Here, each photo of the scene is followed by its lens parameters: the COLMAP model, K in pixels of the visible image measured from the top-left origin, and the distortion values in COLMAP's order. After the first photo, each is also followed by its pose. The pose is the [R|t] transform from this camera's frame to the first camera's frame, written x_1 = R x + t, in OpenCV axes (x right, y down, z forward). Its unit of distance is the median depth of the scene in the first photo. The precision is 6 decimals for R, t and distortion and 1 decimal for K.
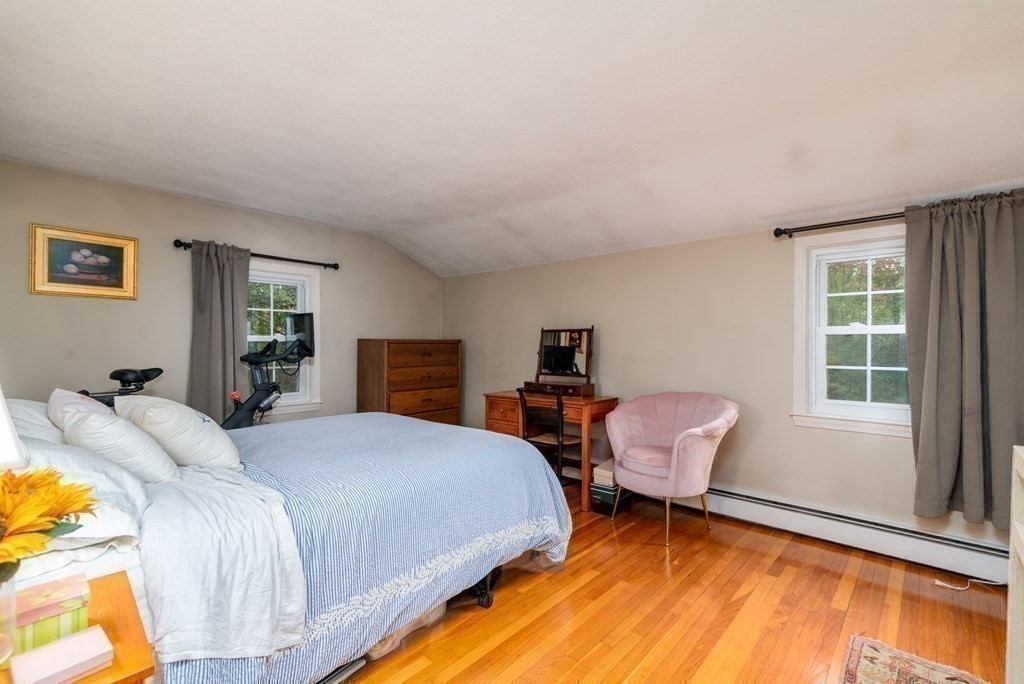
lens RADIAL K [[460.2, 0, 516.6], [0, 460.2, 339.8], [0, 0, 1]] dist [0.021809, -0.001984]
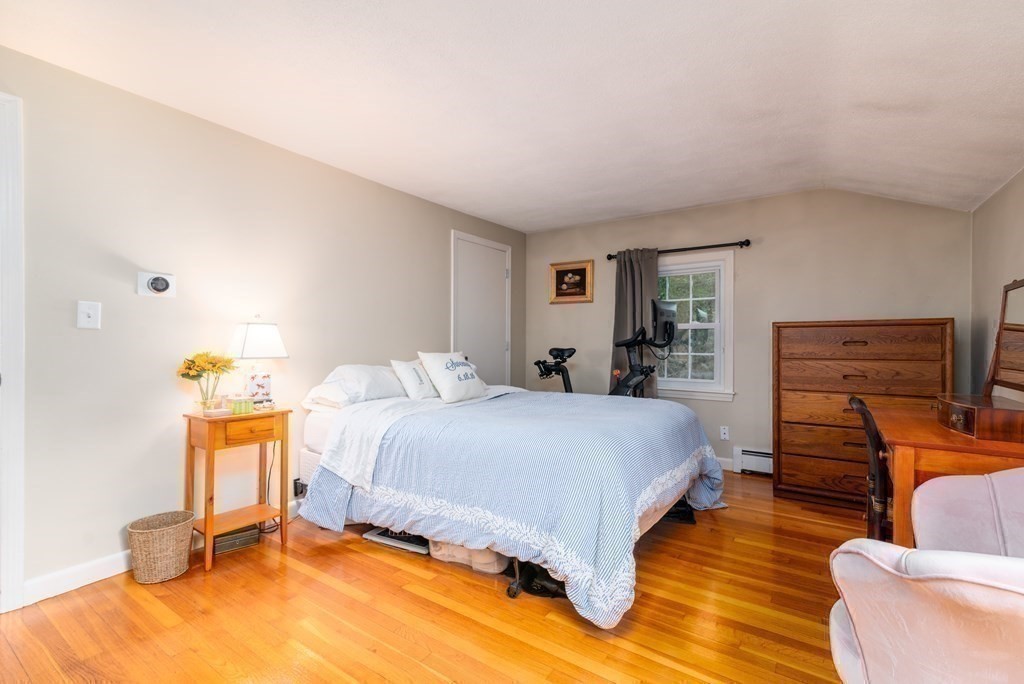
lens RADIAL K [[460.2, 0, 512.7], [0, 460.2, 341.5], [0, 0, 1]] dist [0.021809, -0.001984]
pose [[0.123226, -0.003778, -0.992371, 0.593311], [0.009101, 0.999955, -0.002677, 0.039744], [0.992337, -0.008701, 0.123254, 0.599478]]
